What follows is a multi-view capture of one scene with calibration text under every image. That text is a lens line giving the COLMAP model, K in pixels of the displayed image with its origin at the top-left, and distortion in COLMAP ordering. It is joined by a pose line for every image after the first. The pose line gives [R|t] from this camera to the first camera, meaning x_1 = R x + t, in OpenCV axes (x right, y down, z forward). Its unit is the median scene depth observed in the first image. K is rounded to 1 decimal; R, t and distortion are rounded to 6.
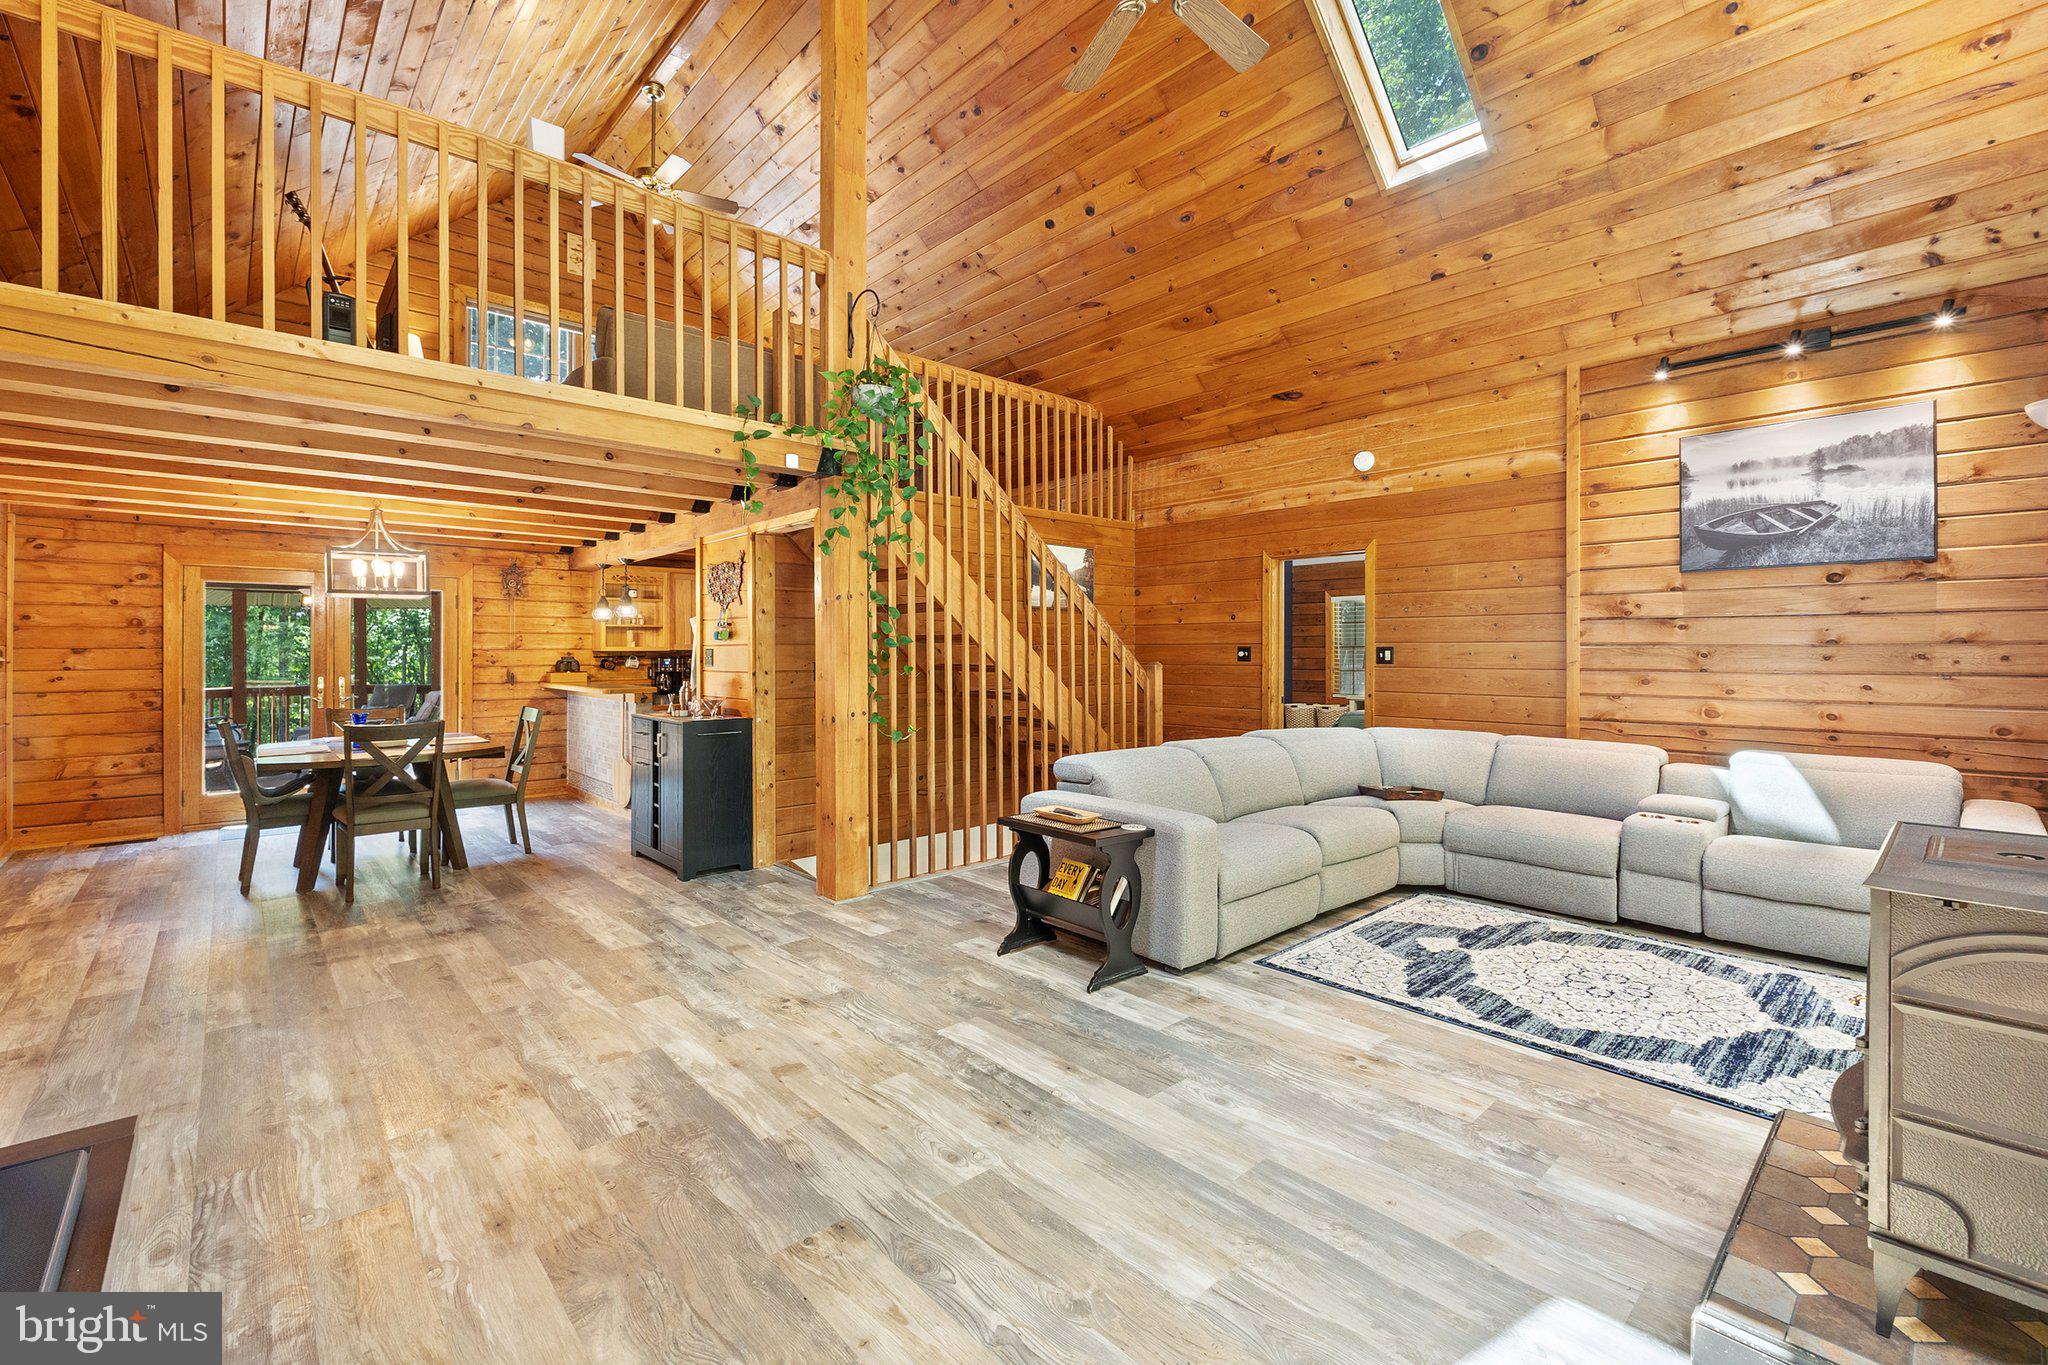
lens RADIAL K [[866.6, 0, 1036.7], [0, 866.6, 647.9], [0, 0, 1]] dist [-0.005610, -0.000252]
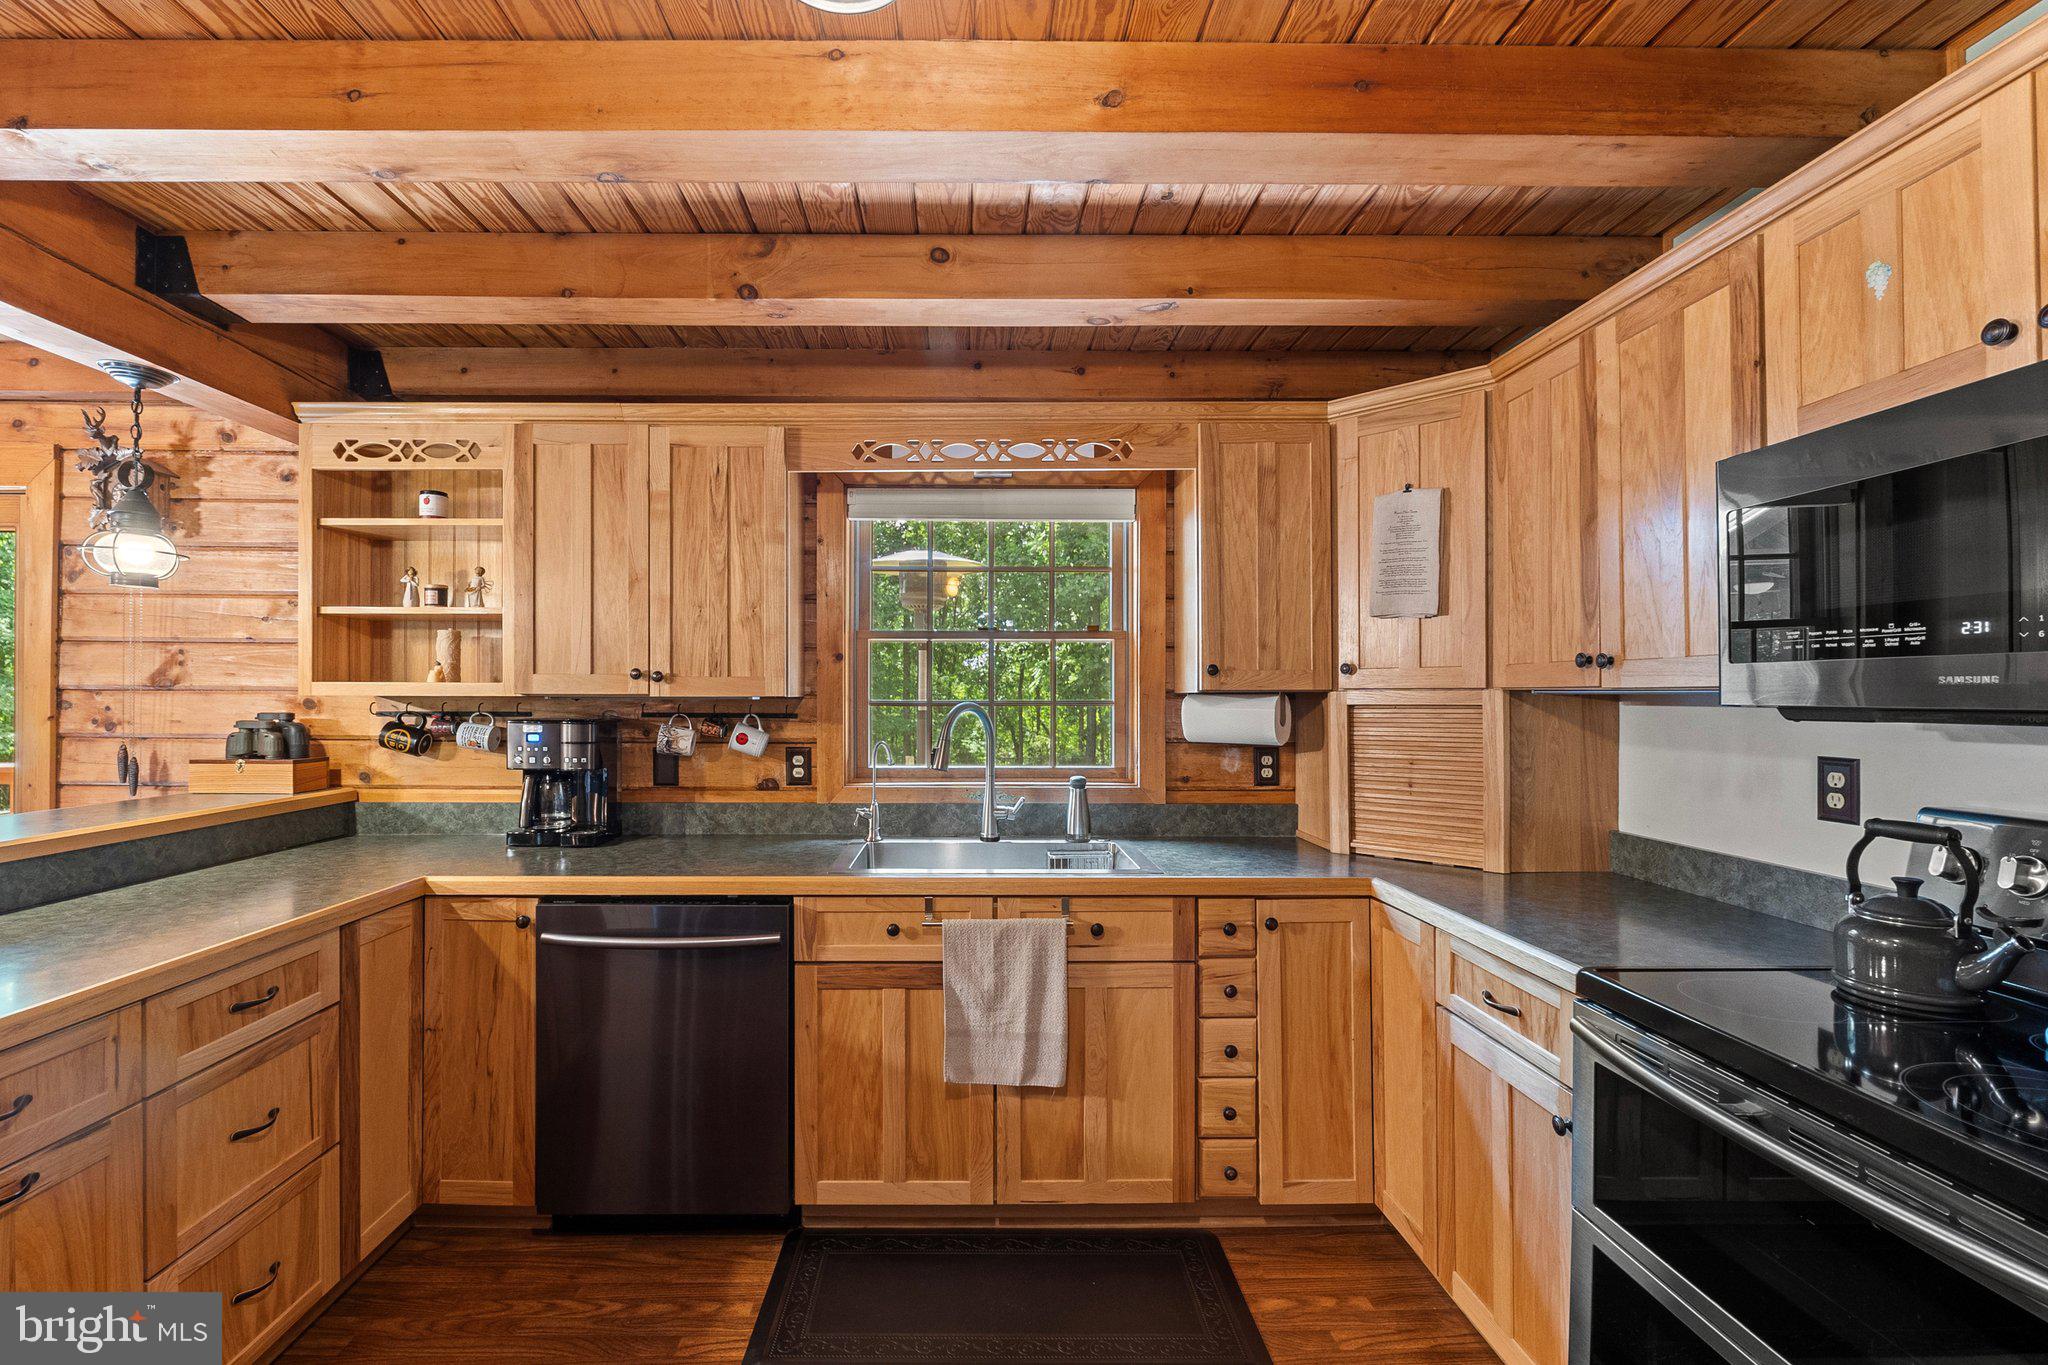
lens RADIAL K [[892.1, 0, 1028.7], [0, 892.1, 688.0], [0, 0, 1]] dist [-0.003023, -0.000209]
pose [[0.746694, 0.000004, -0.665168, -0.206270], [-0.005049, 0.999971, -0.005661, 0.002498], [0.665149, 0.007585, 0.746672, 1.820861]]
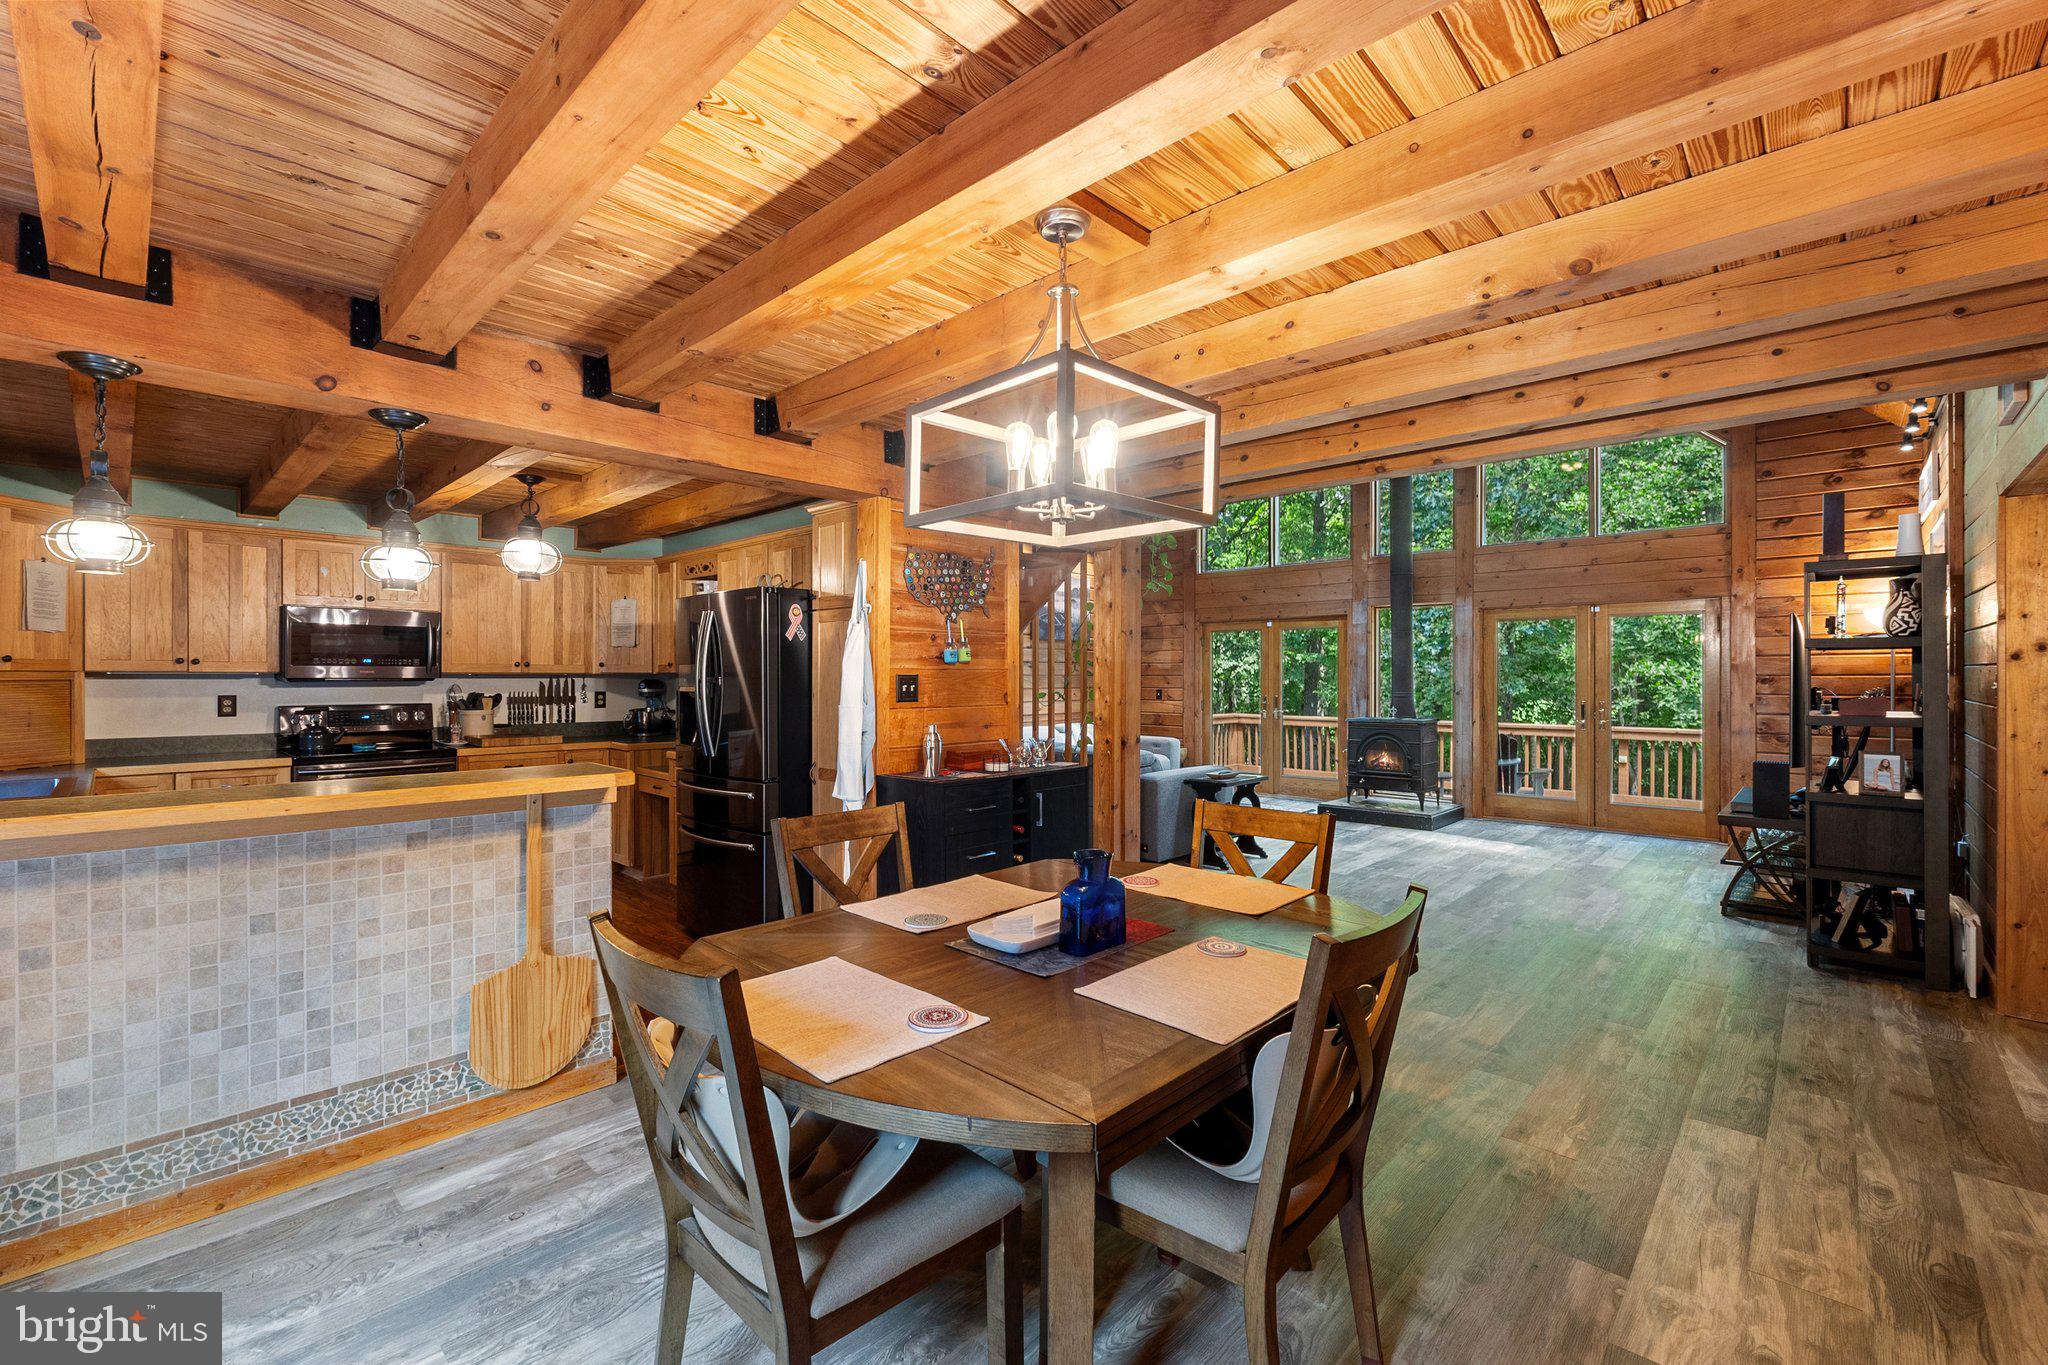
lens RADIAL K [[857.2, 0, 1017.0], [0, 857.2, 674.5], [0, 0, 1]] dist [-0.006022, 0.000176]
pose [[-0.055045, 0.005732, 0.998467, -1.448445], [-0.001302, 0.999982, -0.005812, 0.006787], [-0.998483, -0.001620, -0.055037, 1.340328]]
